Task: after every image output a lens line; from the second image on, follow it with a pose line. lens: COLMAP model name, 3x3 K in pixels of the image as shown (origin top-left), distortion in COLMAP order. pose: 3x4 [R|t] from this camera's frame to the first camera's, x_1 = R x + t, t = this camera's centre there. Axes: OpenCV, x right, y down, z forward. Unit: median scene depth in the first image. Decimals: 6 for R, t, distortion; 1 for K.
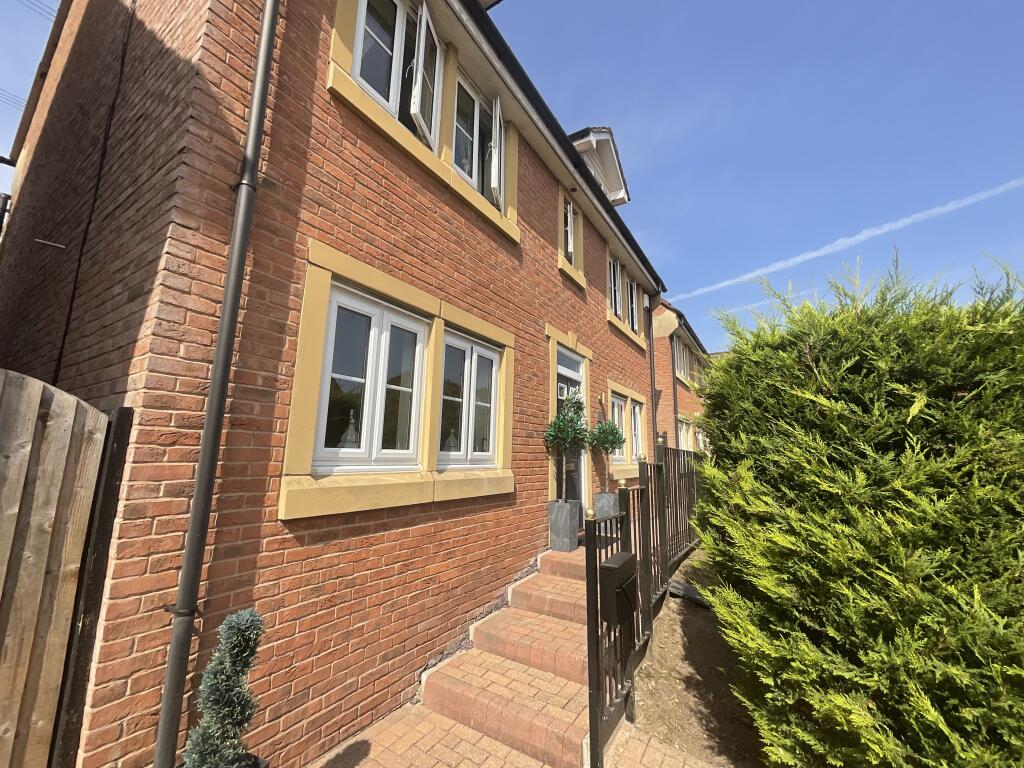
lens RADIAL K [[415.7, 0, 510.5], [0, 415.7, 384.7], [0, 0, 1]] dist [-0.002021, 0.000175]
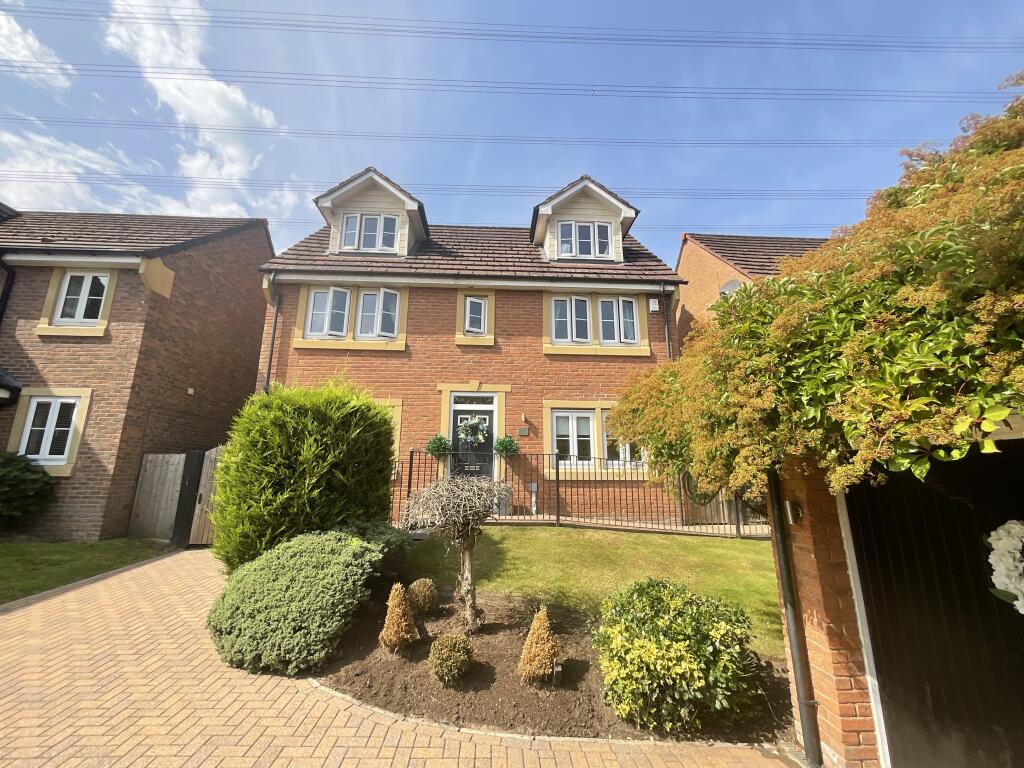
lens RADIAL K [[417.0, 0, 508.2], [0, 417.0, 384.9], [0, 0, 1]] dist [0.000790, 0.000220]
pose [[0.577165, -0.190140, -0.794183, 2.630743], [0.142636, 0.981039, -0.131217, 0.202670], [0.804074, -0.037545, 0.593342, 0.346242]]
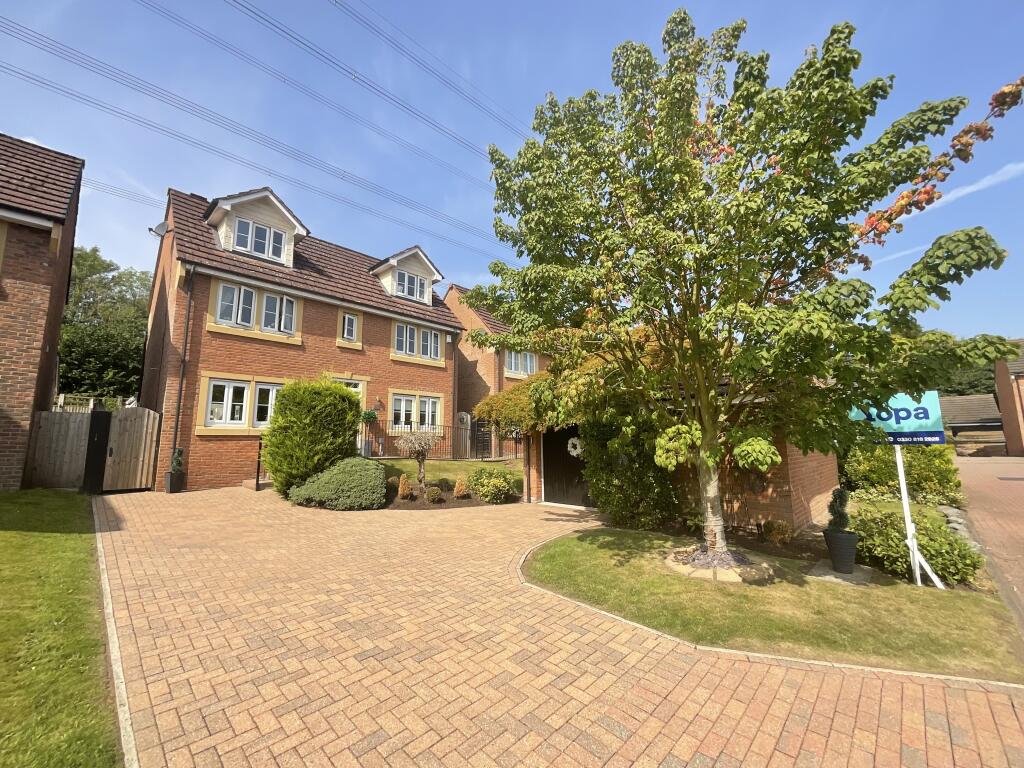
lens RADIAL K [[415.7, 0, 510.5], [0, 415.7, 384.7], [0, 0, 1]] dist [-0.002021, 0.000175]
pose [[0.979493, -0.050934, -0.194936, 2.722571], [0.057125, 0.998021, 0.026268, -0.113047], [0.193212, -0.036865, 0.980464, -2.028443]]
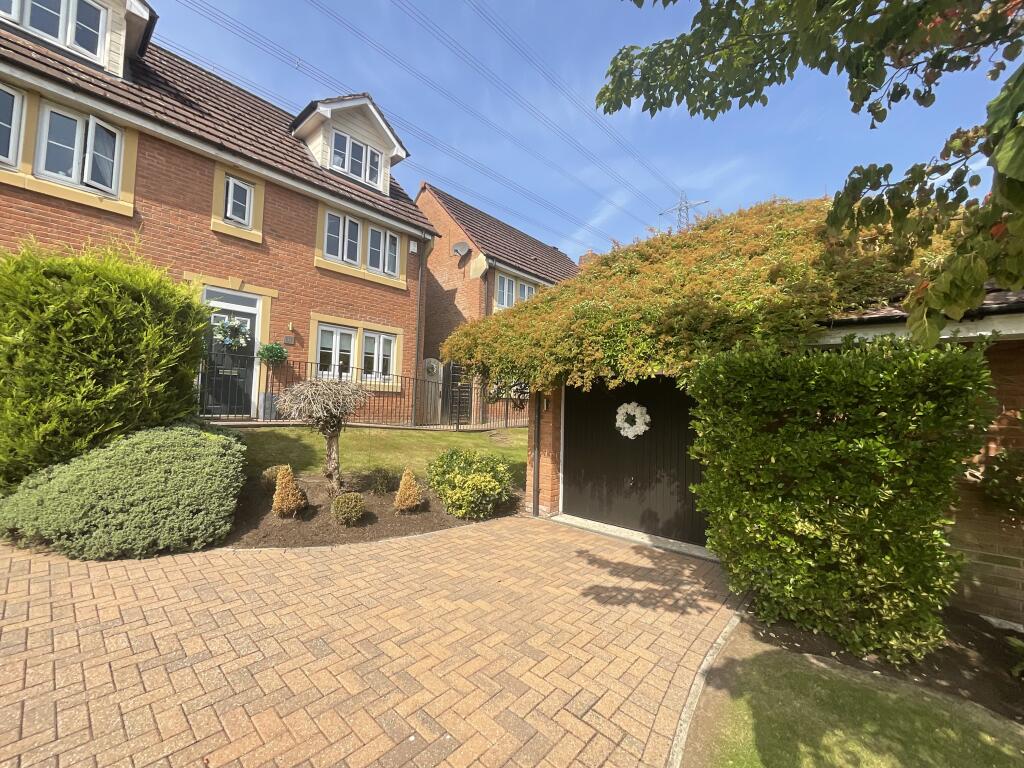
lens RADIAL K [[415.7, 0, 510.5], [0, 415.7, 384.7], [0, 0, 1]] dist [-0.002021, 0.000175]
pose [[0.988237, 0.008033, -0.152717, 2.321885], [0.010958, 0.992333, 0.123105, 0.127625], [0.152535, -0.123330, 0.980573, -0.473637]]
